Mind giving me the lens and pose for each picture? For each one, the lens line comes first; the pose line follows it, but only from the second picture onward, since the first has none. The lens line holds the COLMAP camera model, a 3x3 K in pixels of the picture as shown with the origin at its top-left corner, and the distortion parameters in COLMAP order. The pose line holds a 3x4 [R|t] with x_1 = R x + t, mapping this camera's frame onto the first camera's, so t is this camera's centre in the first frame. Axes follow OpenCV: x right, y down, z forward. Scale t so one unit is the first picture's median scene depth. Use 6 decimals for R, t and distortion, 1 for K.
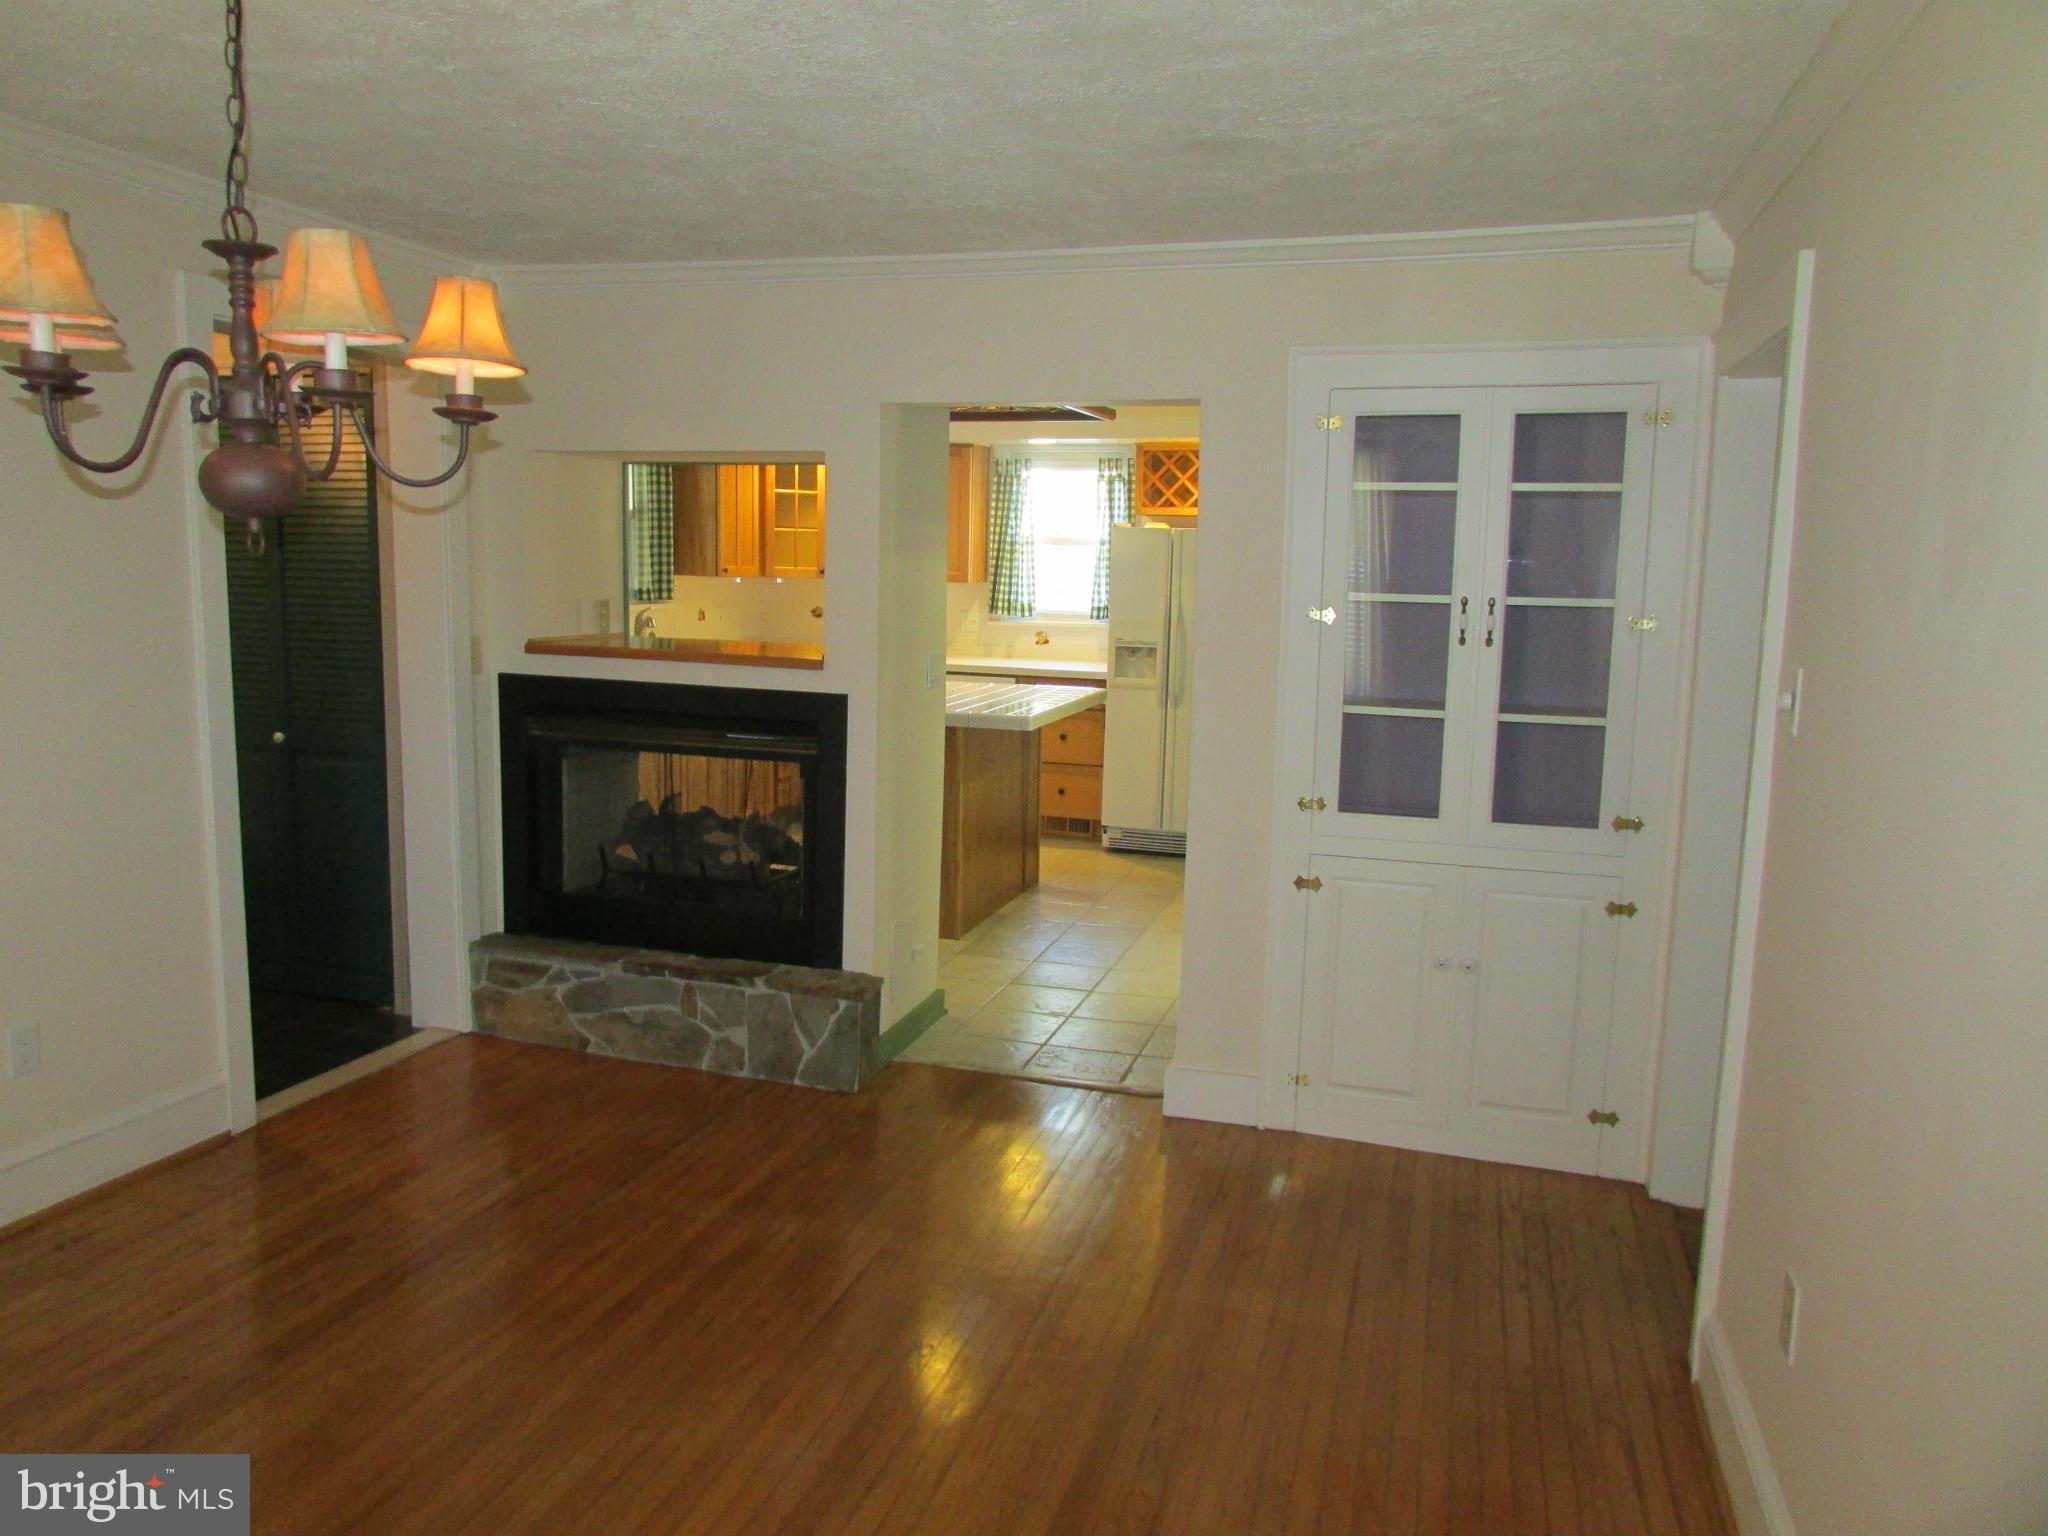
lens RADIAL K [[1477.9, 0, 1023.8], [0, 1477.9, 778.7], [0, 0, 1]] dist [-0.009981, 0.003715]
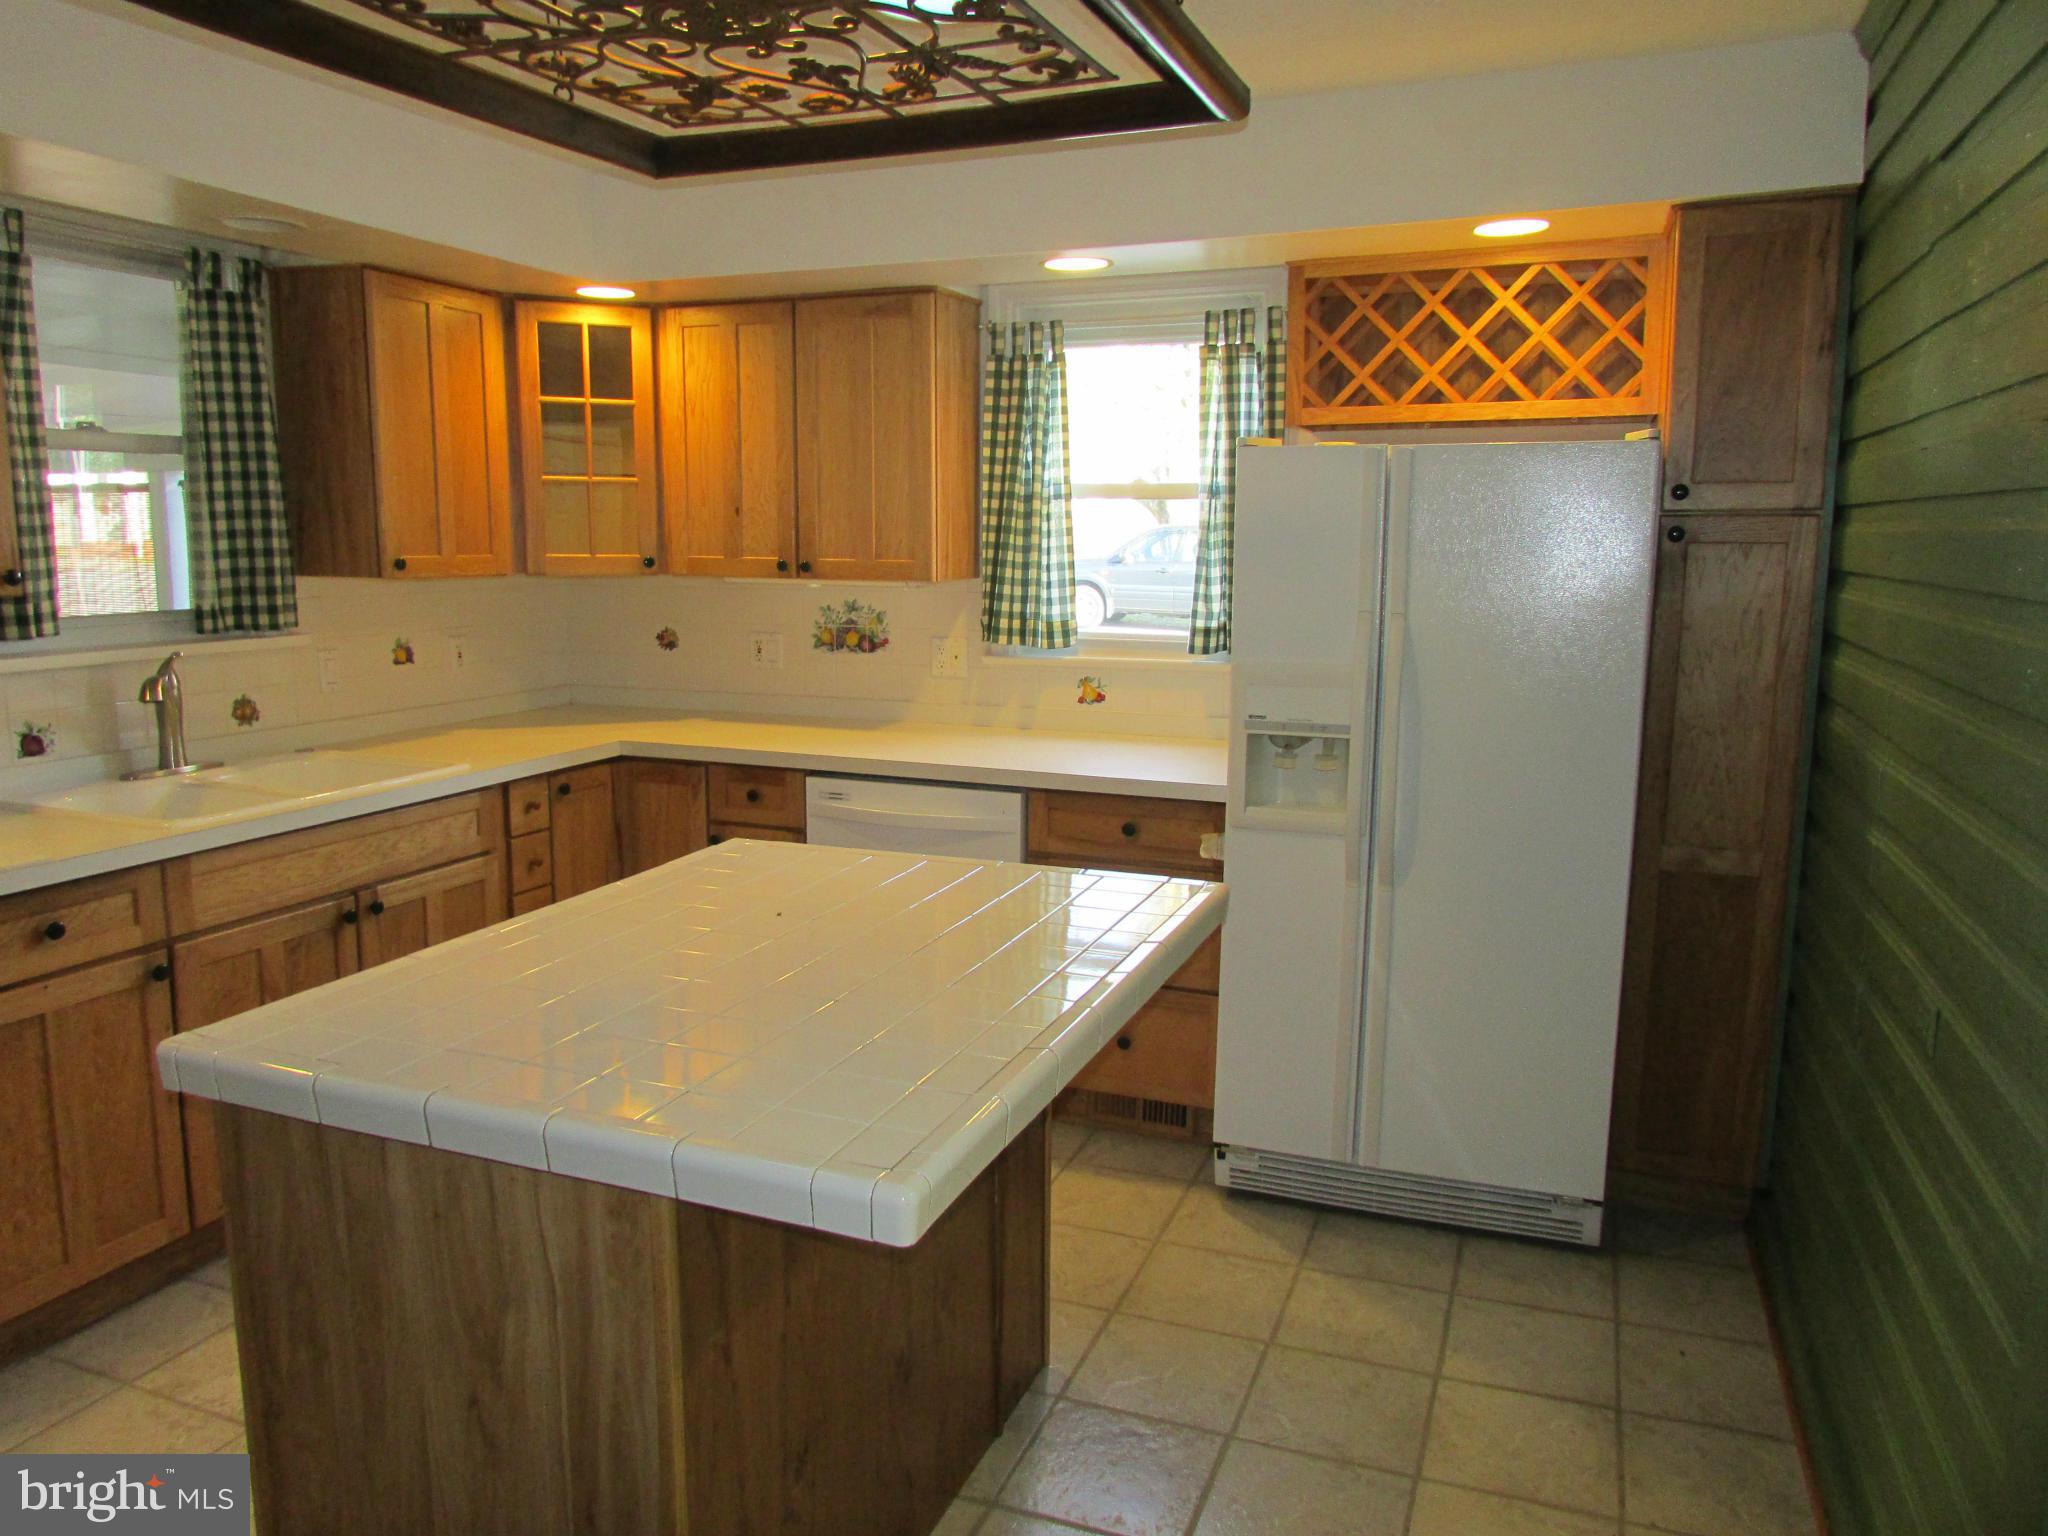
lens RADIAL K [[1438.0, 0, 1033.6], [0, 1438.0, 788.3], [0, 0, 1]] dist [-0.030817, -0.002681]
pose [[0.997271, -0.003936, -0.073723, 0.054478], [0.005479, 0.999770, 0.020738, -0.139073], [0.073624, -0.021086, 0.997063, 0.998269]]
